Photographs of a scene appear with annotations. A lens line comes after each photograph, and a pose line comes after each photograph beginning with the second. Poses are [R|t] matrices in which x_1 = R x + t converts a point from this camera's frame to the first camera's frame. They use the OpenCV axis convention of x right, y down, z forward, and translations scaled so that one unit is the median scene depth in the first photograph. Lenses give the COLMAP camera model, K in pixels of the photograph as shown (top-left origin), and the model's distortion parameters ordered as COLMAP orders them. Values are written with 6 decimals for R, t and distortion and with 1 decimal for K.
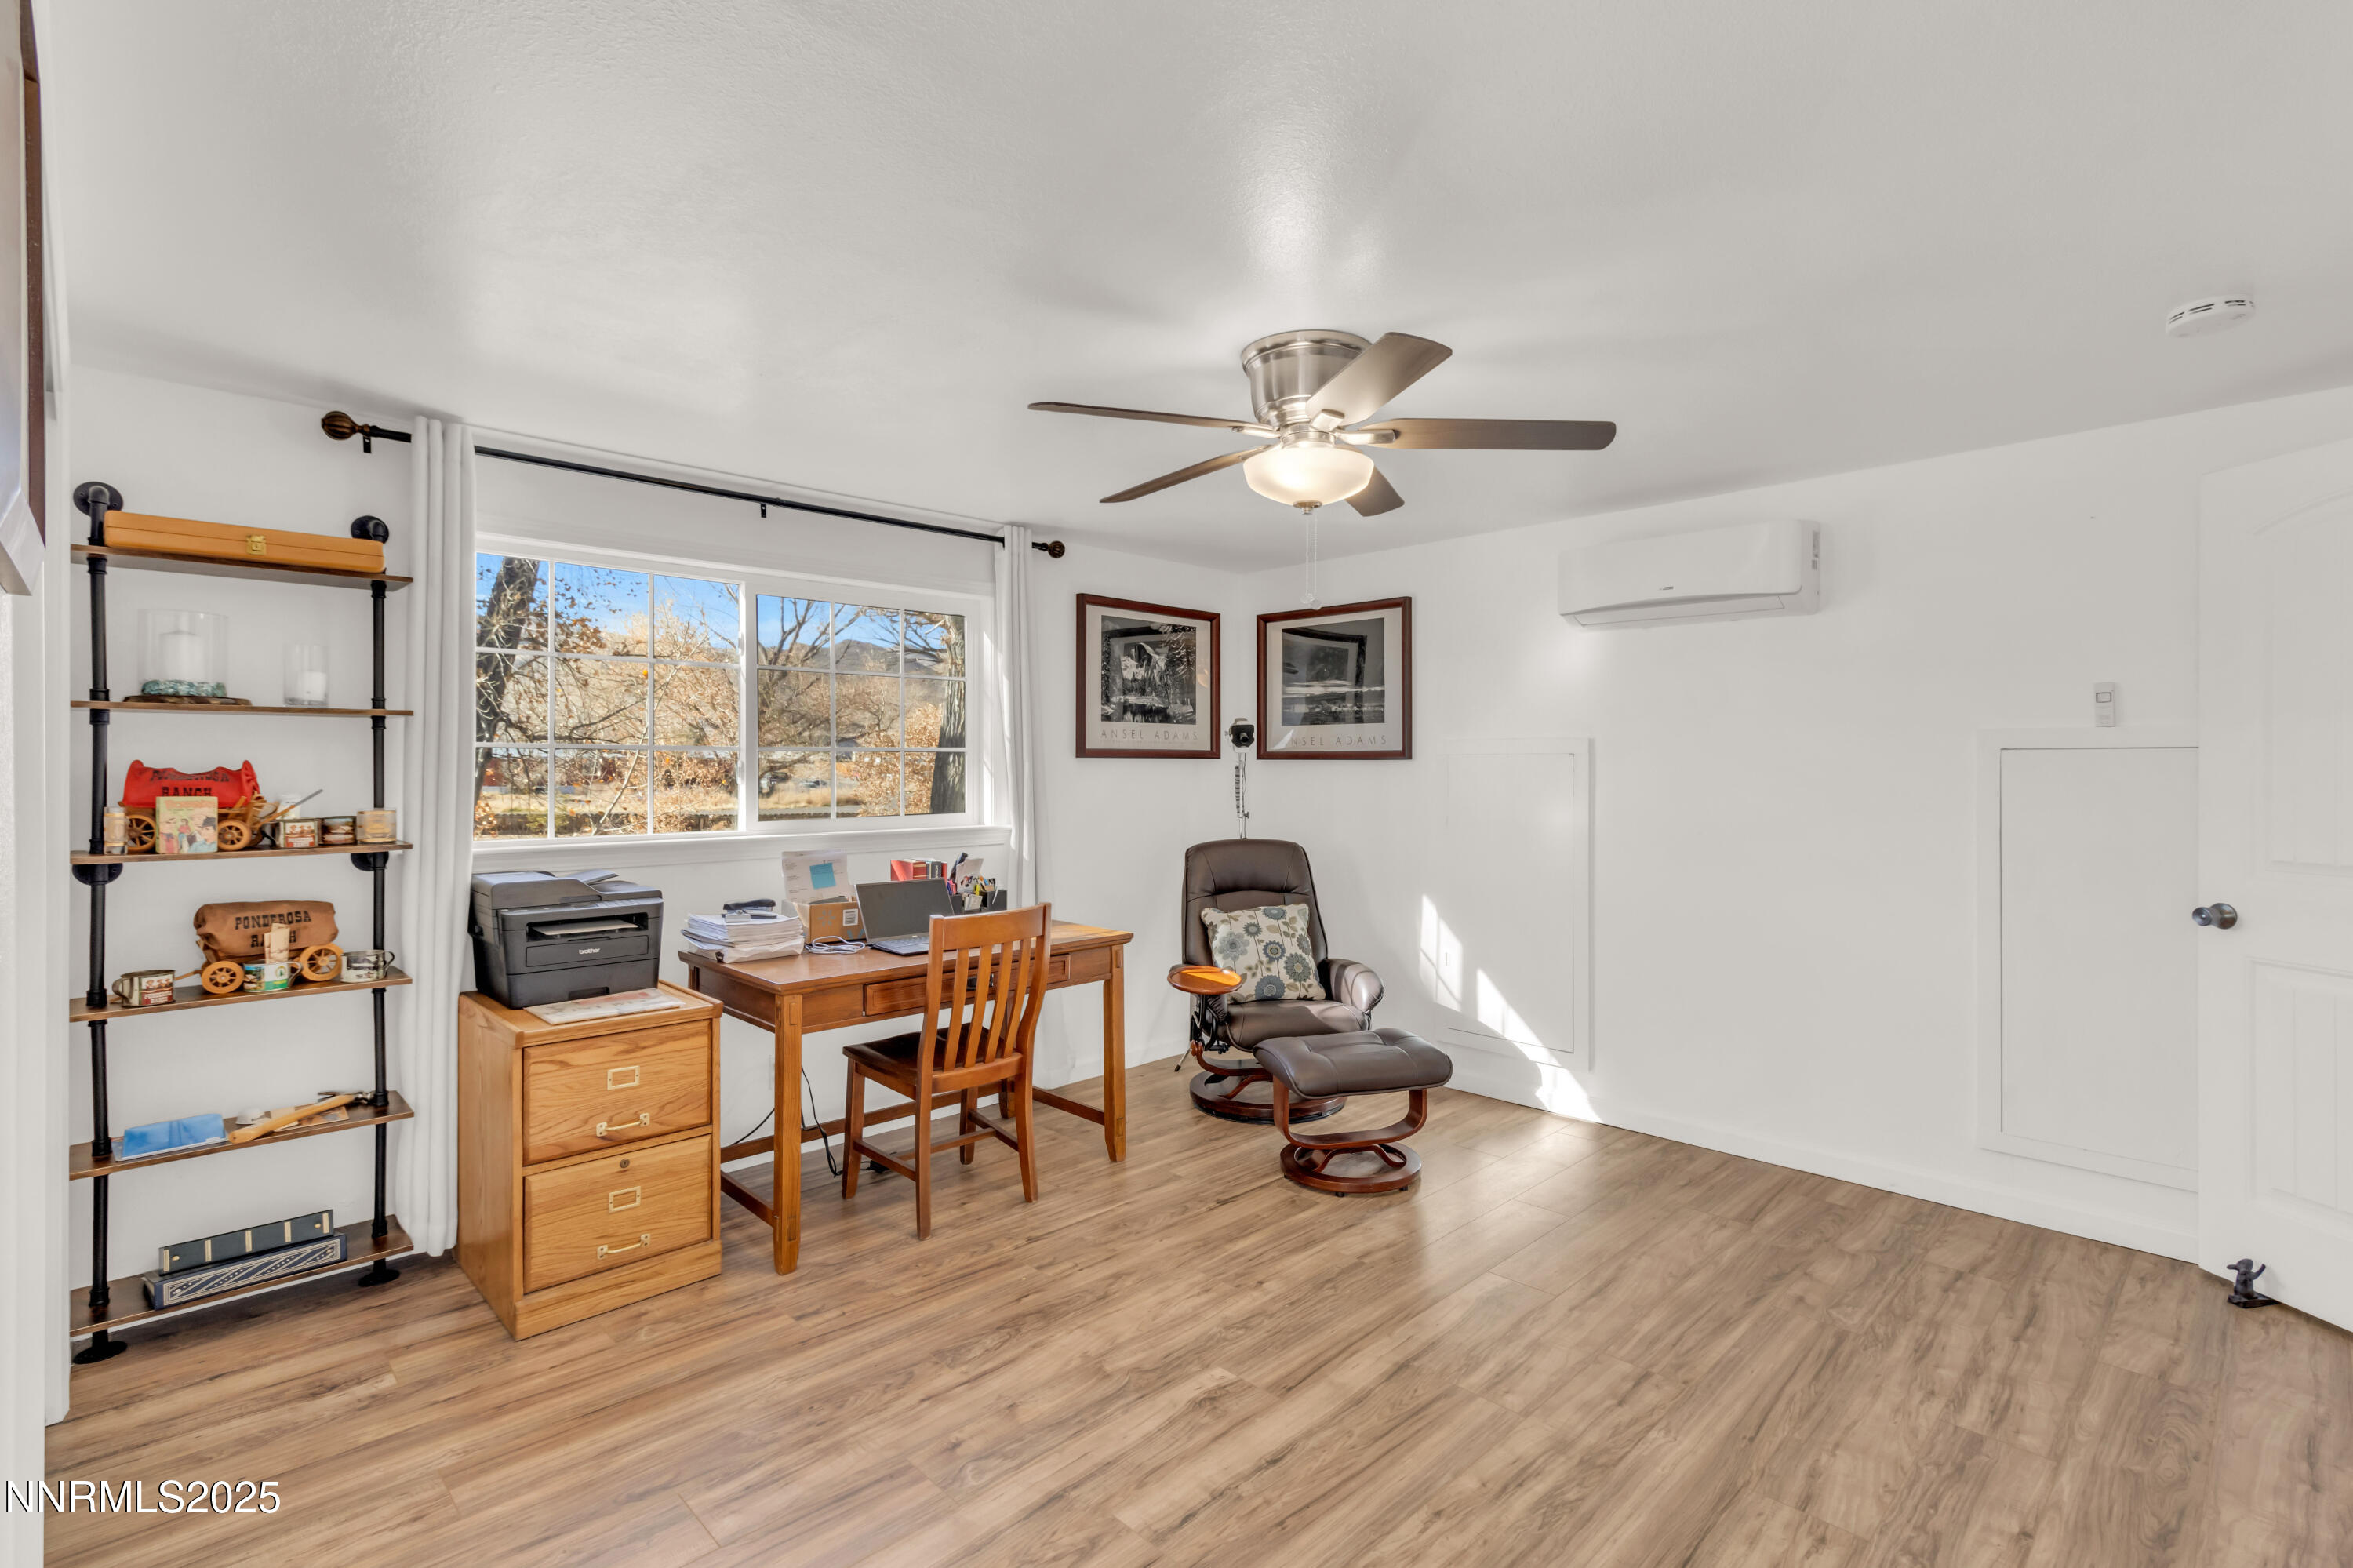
lens RADIAL K [[1098.4, 0, 1187.5], [0, 1098.4, 779.2], [0, 0, 1]] dist [0.000194, 0.001890]
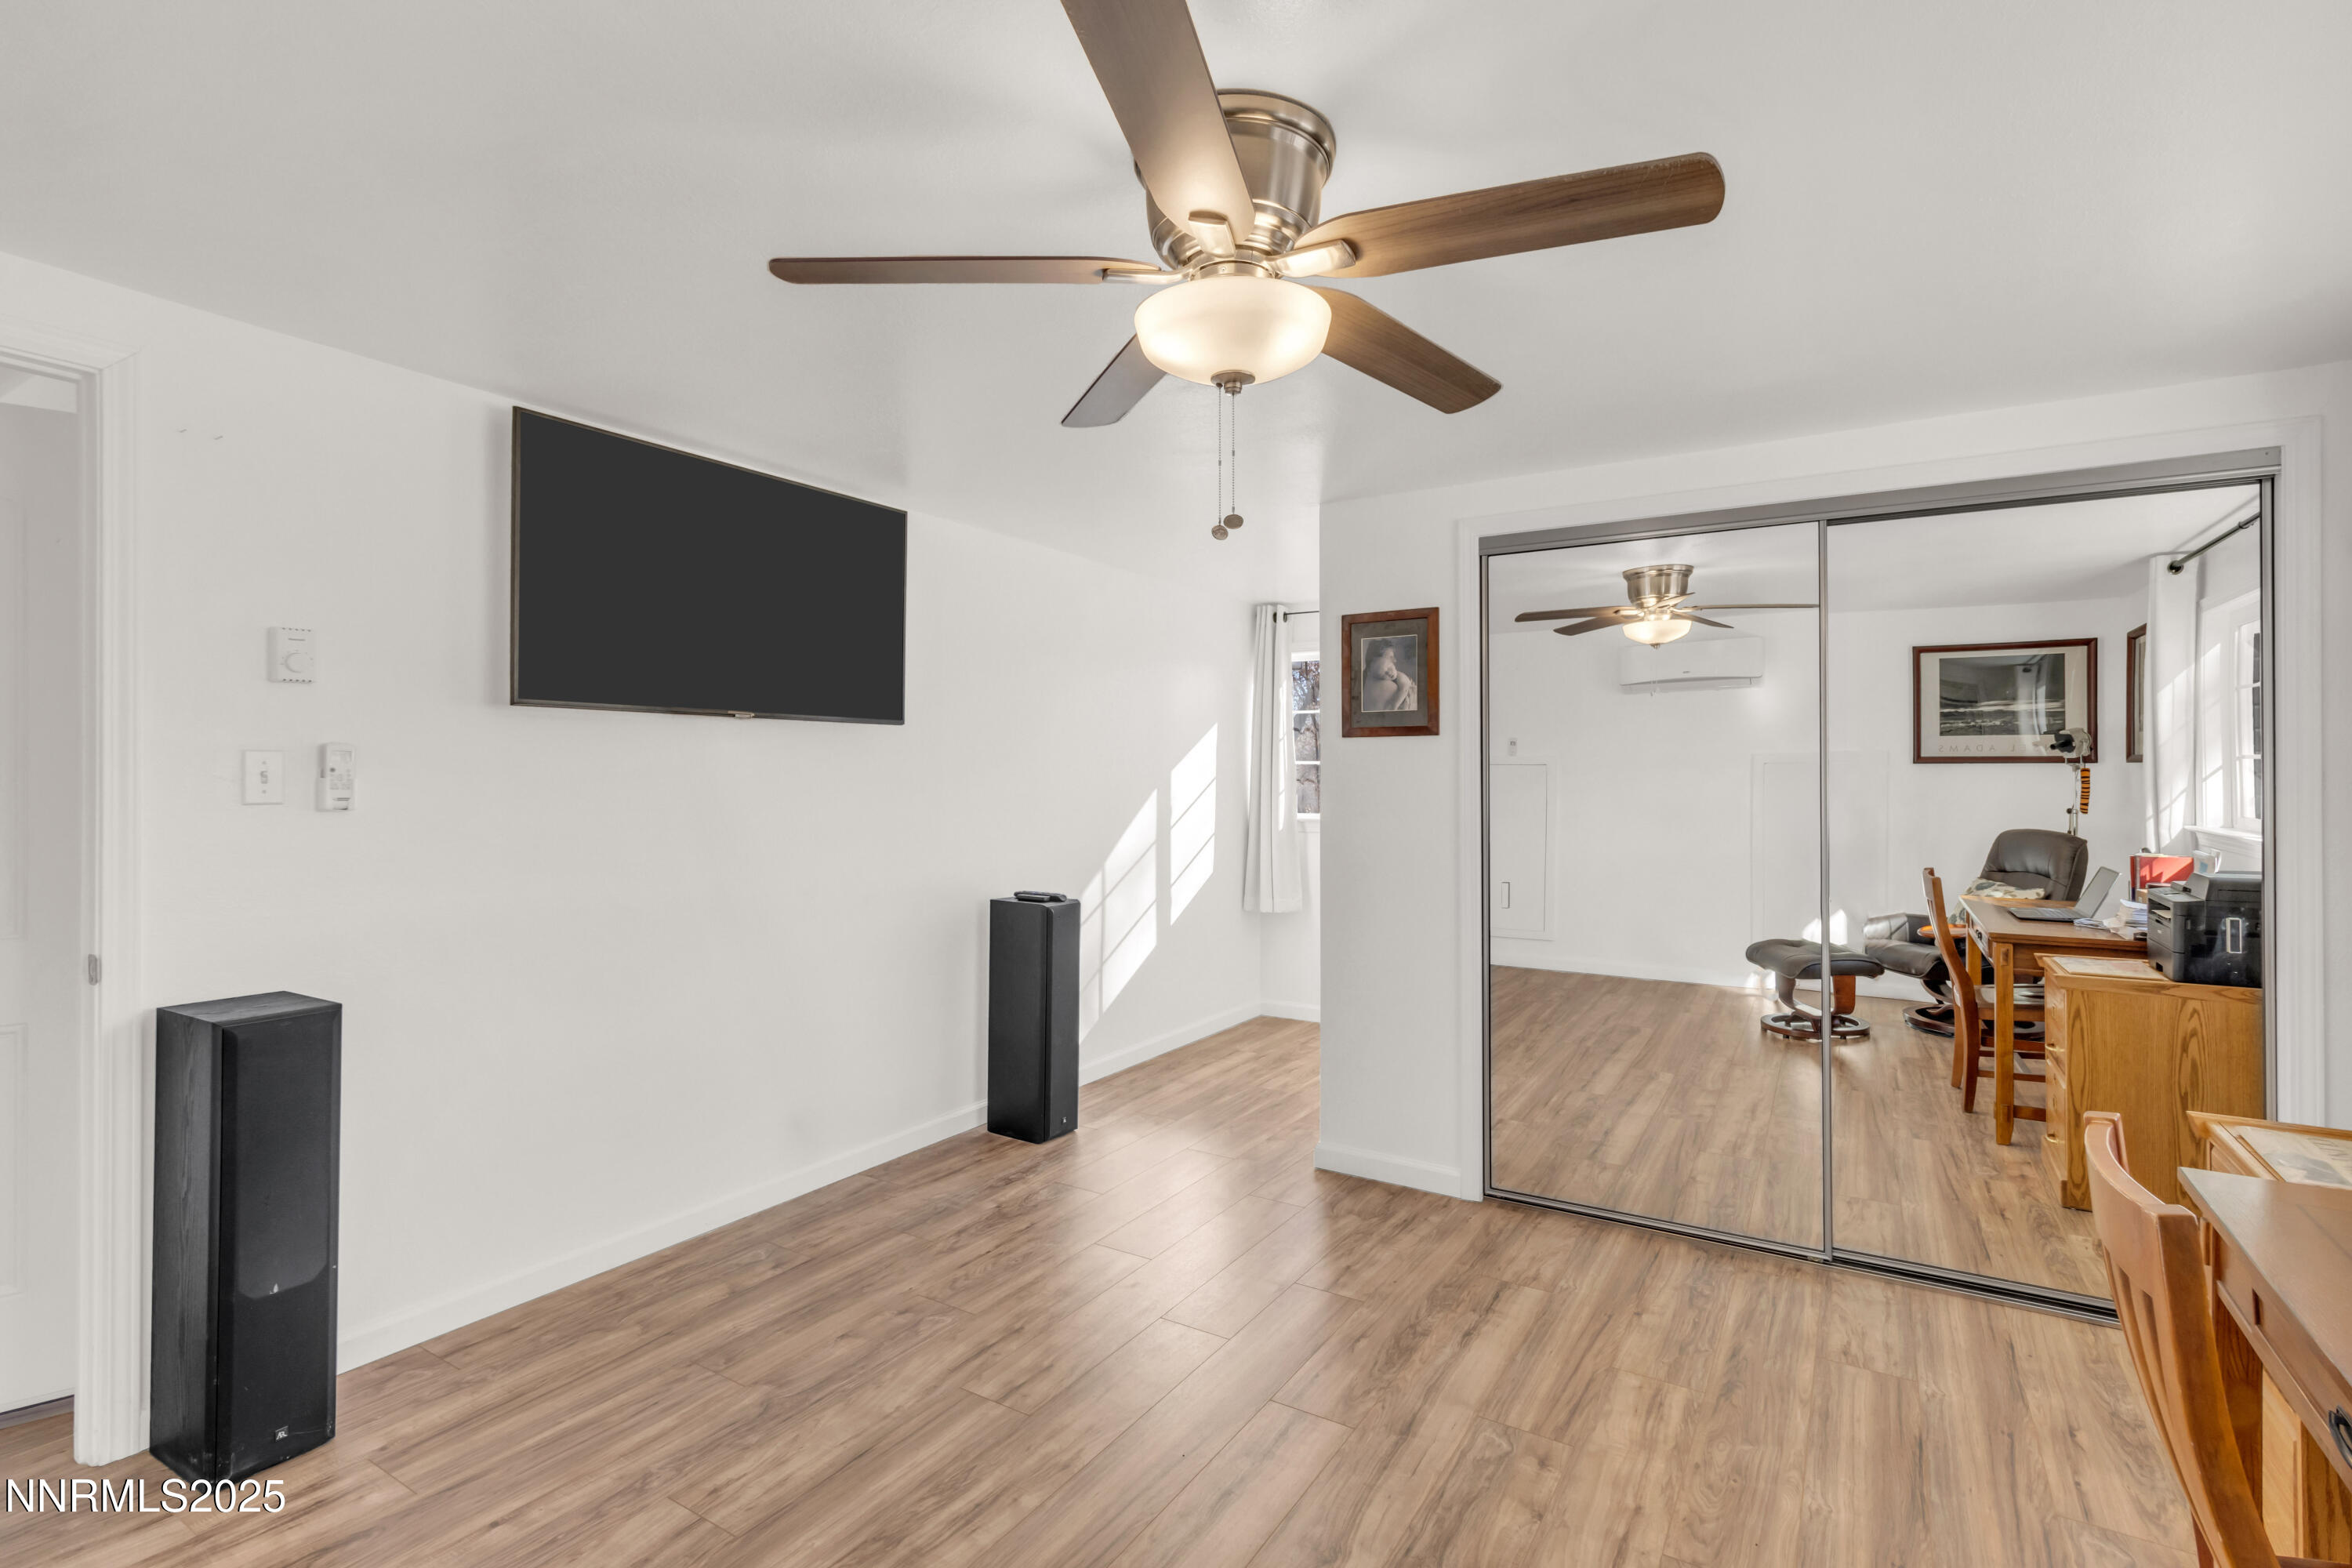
lens RADIAL K [[1097.9, 0, 1188.9], [0, 1097.9, 767.8], [0, 0, 1]] dist [0.000194, 0.001890]
pose [[-0.971815, -0.004842, -0.235695, 0.265208], [-0.005311, 0.999985, 0.001355, -0.014991], [0.235684, 0.002569, -0.971826, 1.498735]]
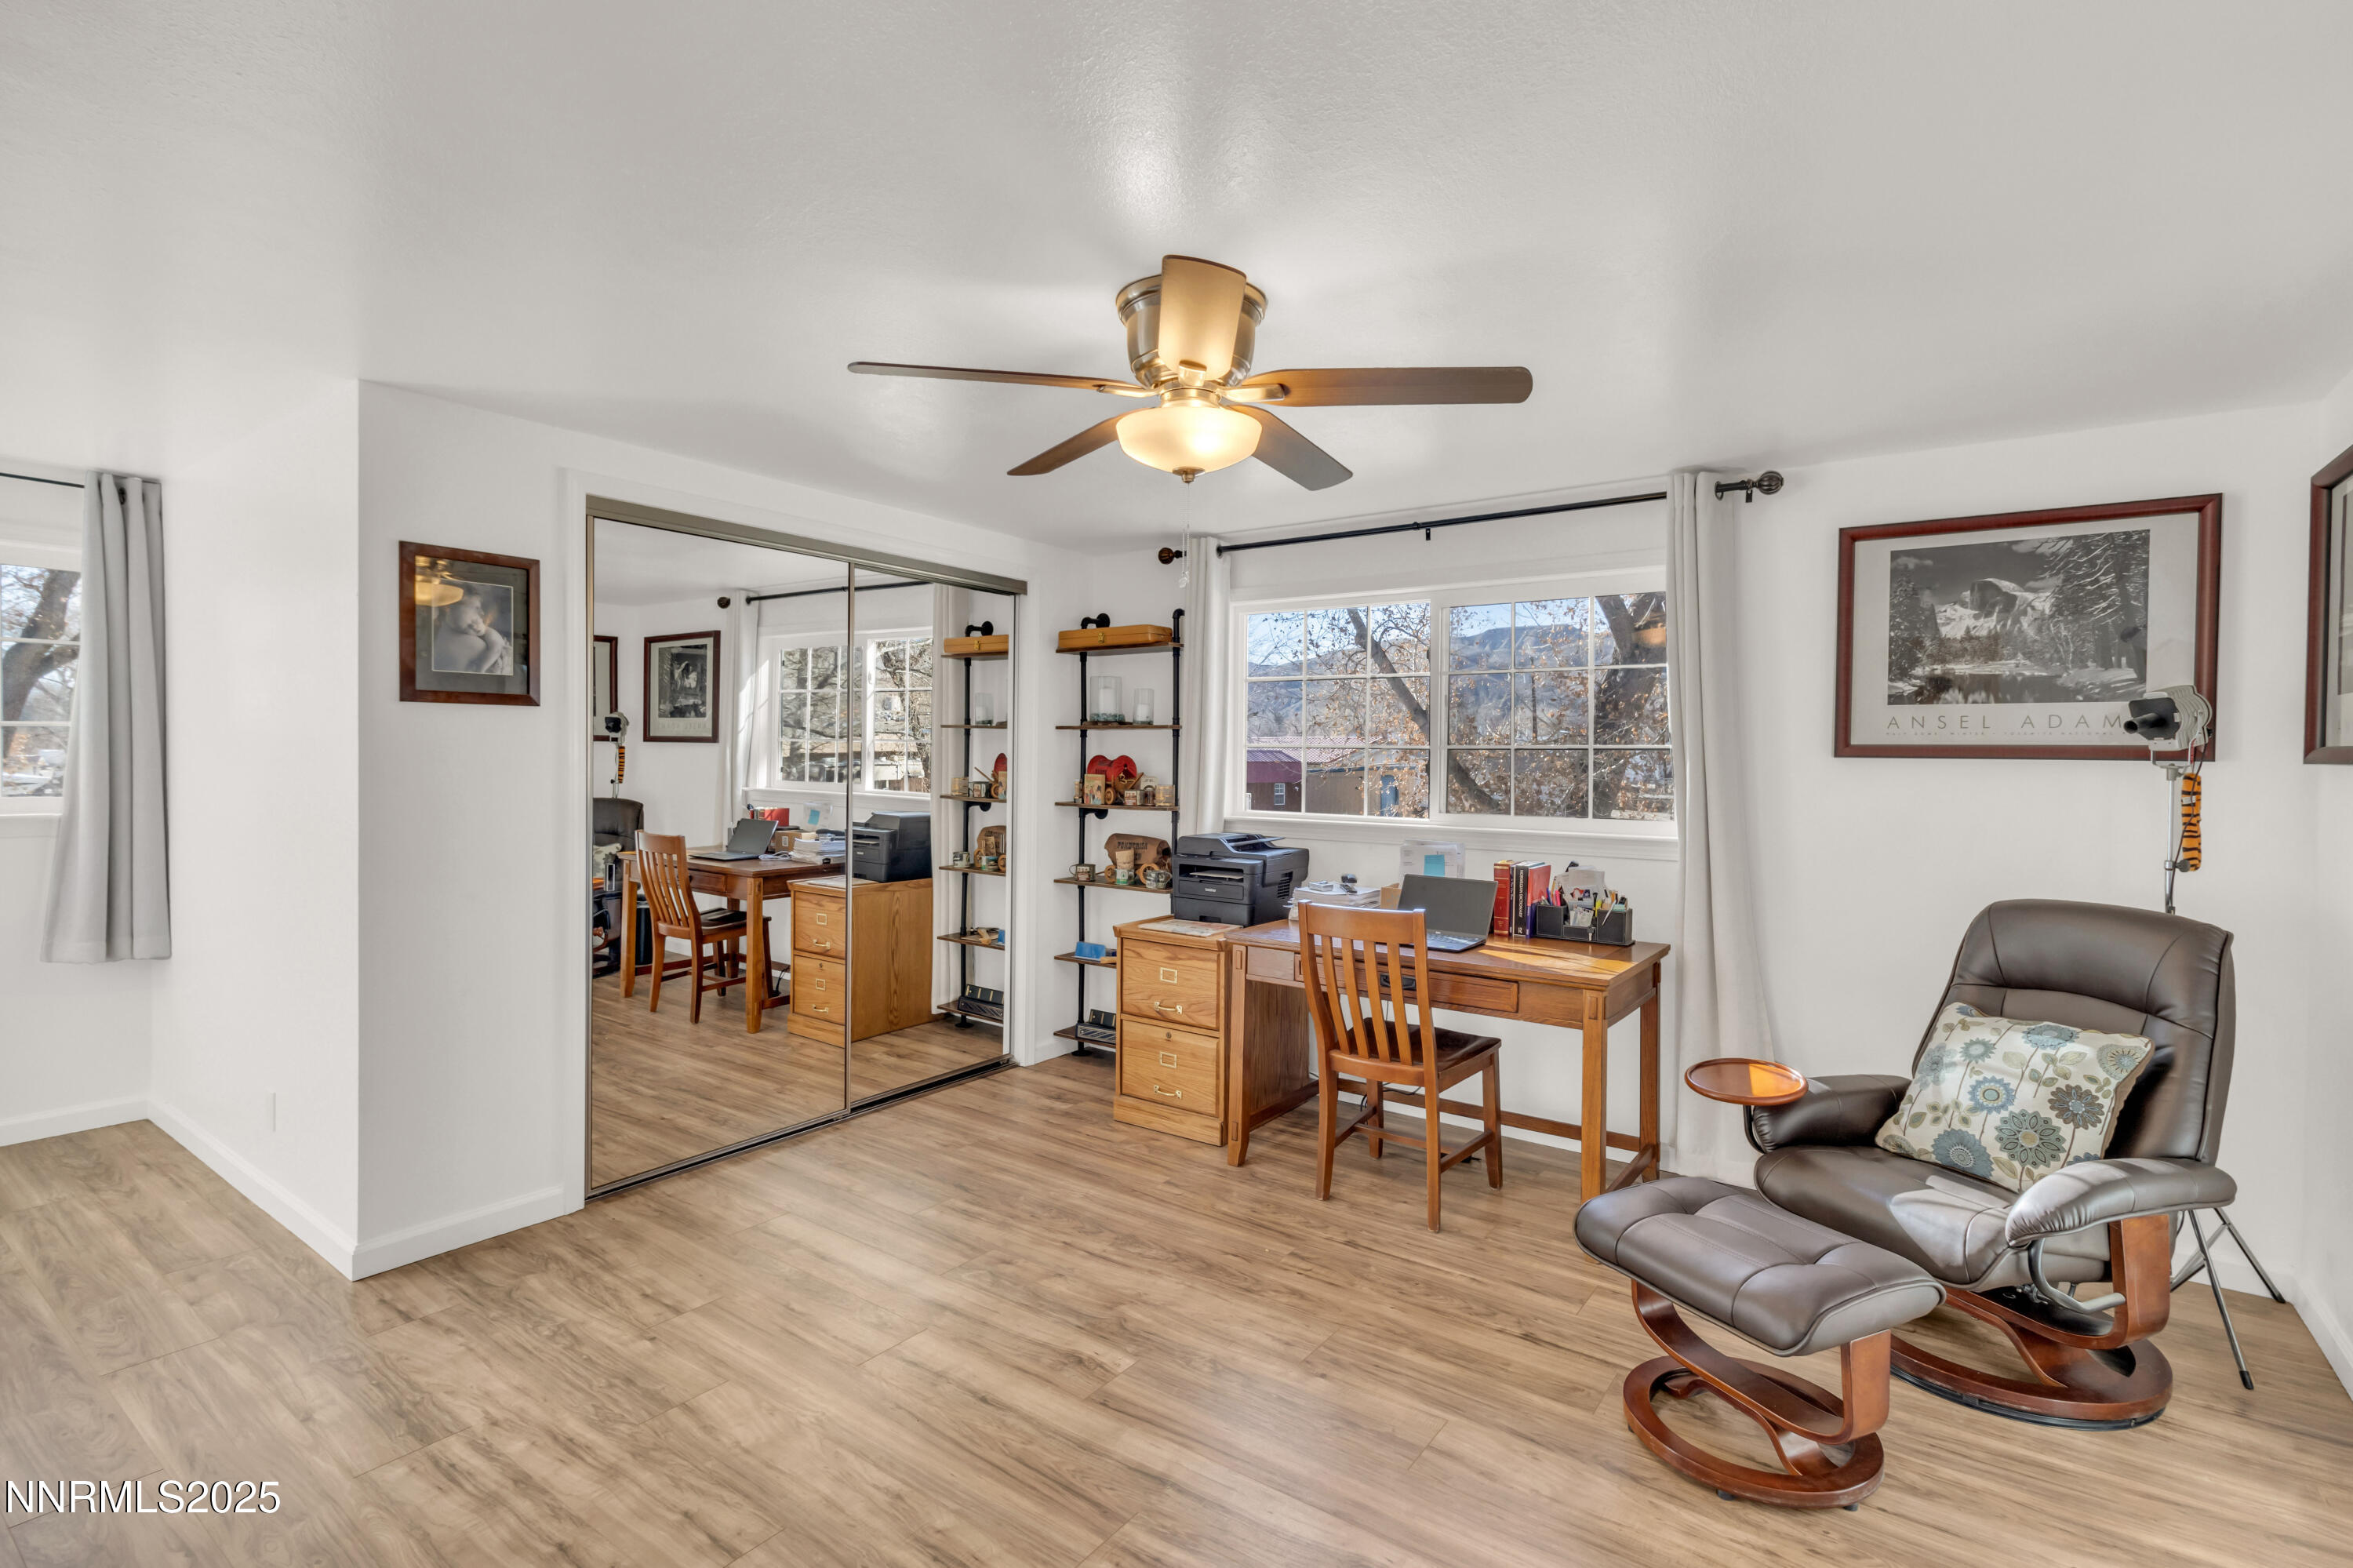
lens RADIAL K [[1098.4, 0, 1193.3], [0, 1098.4, 772.3], [0, 0, 1]] dist [0.000194, 0.001890]
pose [[0.173472, 0.019258, -0.984650, 0.914082], [-0.023283, 0.999610, 0.015449, -0.018785], [0.984564, 0.020246, 0.173853, 0.778062]]
